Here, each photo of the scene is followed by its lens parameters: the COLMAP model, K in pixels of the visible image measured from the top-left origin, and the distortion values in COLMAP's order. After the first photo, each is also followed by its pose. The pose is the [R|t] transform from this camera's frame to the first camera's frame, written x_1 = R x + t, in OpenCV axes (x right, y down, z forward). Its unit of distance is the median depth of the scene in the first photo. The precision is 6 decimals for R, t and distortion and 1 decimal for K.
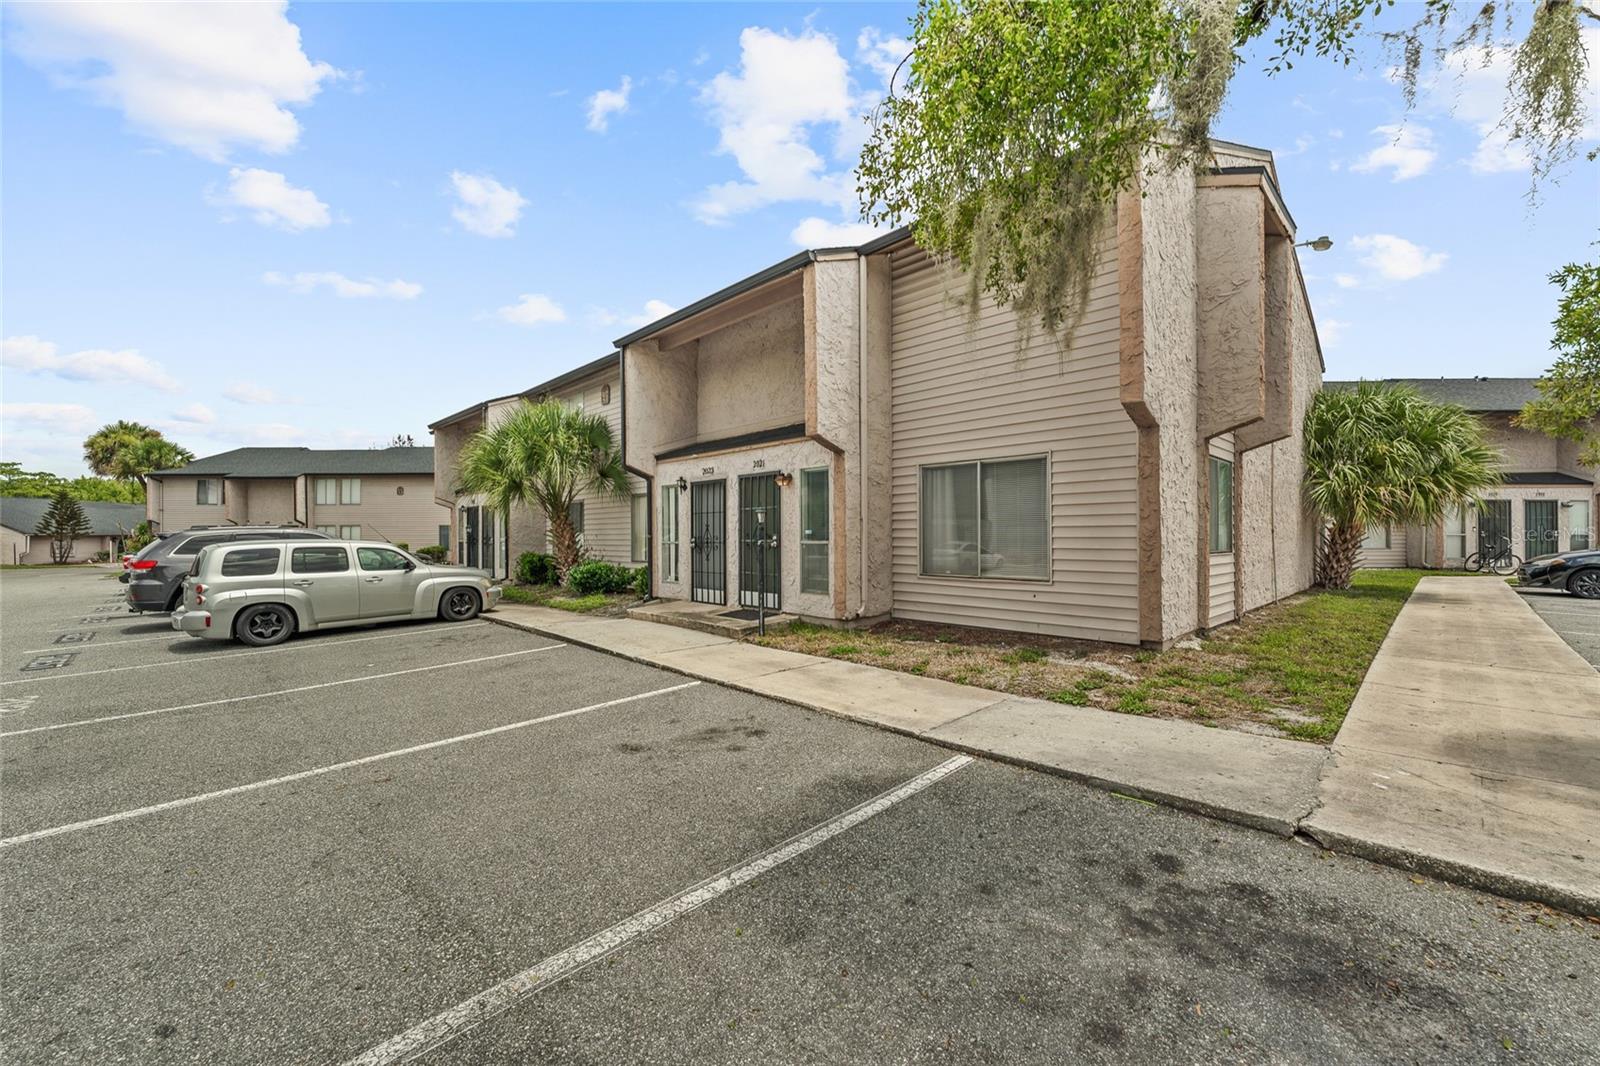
lens RADIAL K [[635.9, 0, 796.1], [0, 635.9, 532.7], [0, 0, 1]] dist [0.001092, 0.000181]
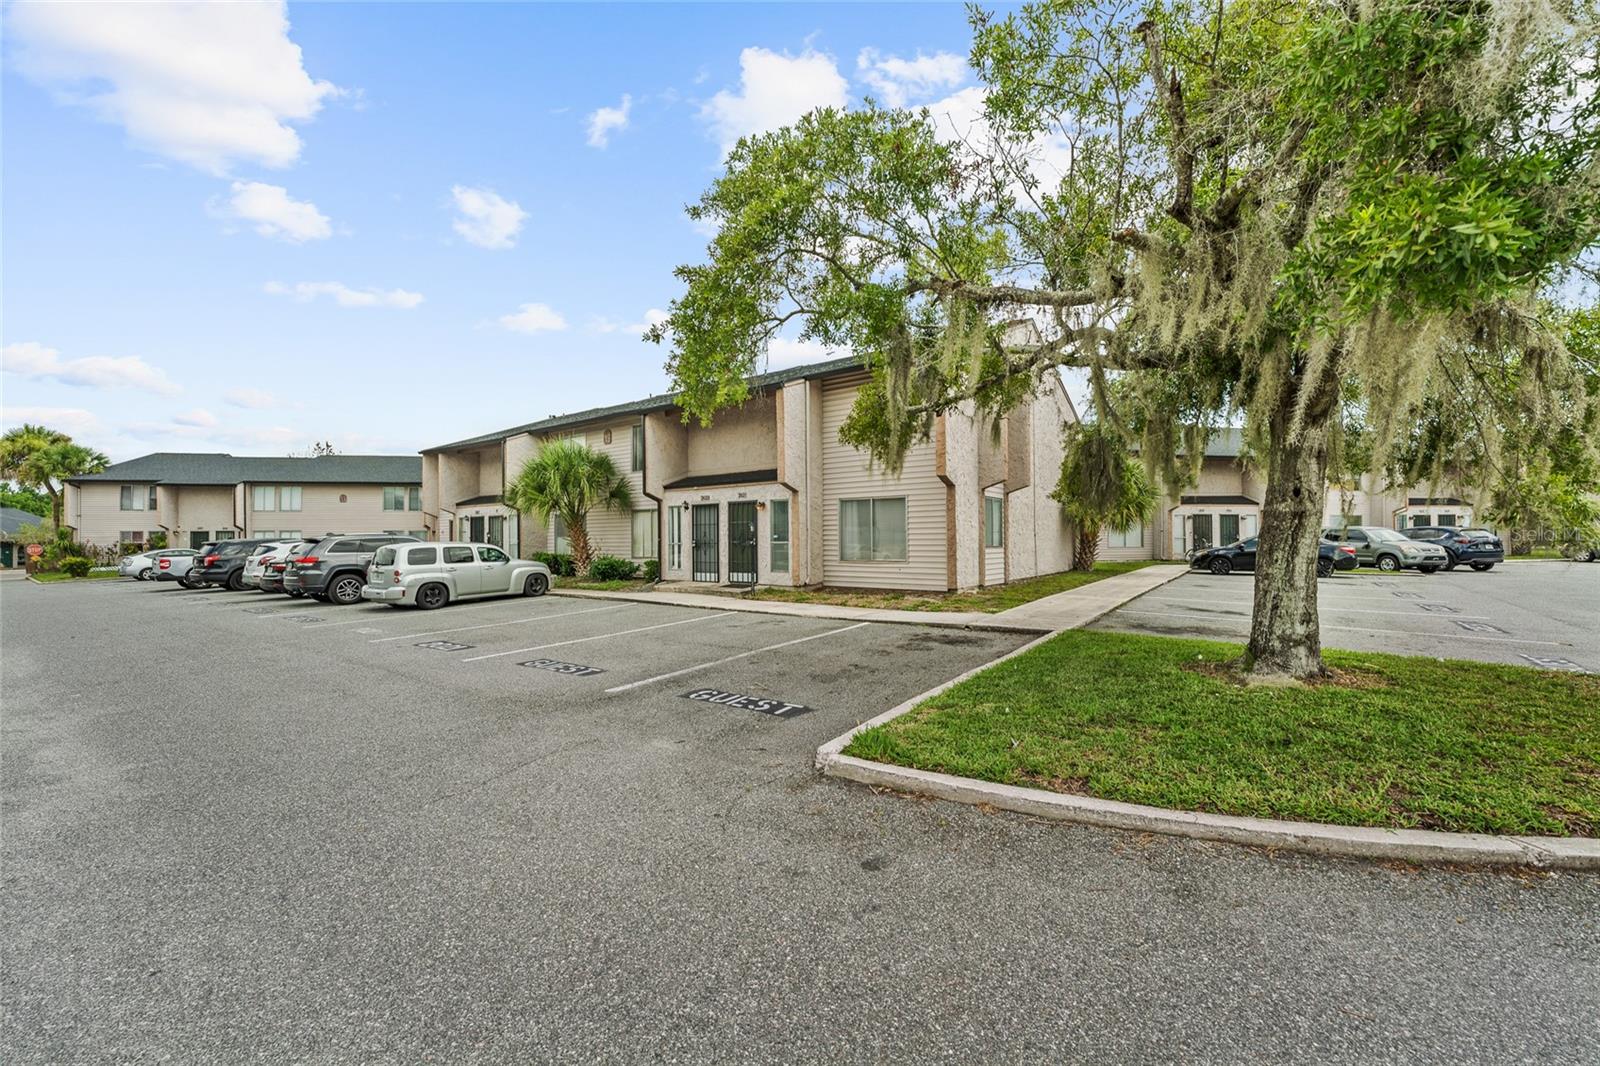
lens RADIAL K [[635.9, 0, 796.1], [0, 635.9, 532.7], [0, 0, 1]] dist [0.001092, 0.000181]
pose [[0.986439, -0.000948, 0.164125, -0.187492], [0.002054, 0.999976, -0.006569, -0.000034], [-0.164115, 0.006817, 0.986418, -0.635880]]
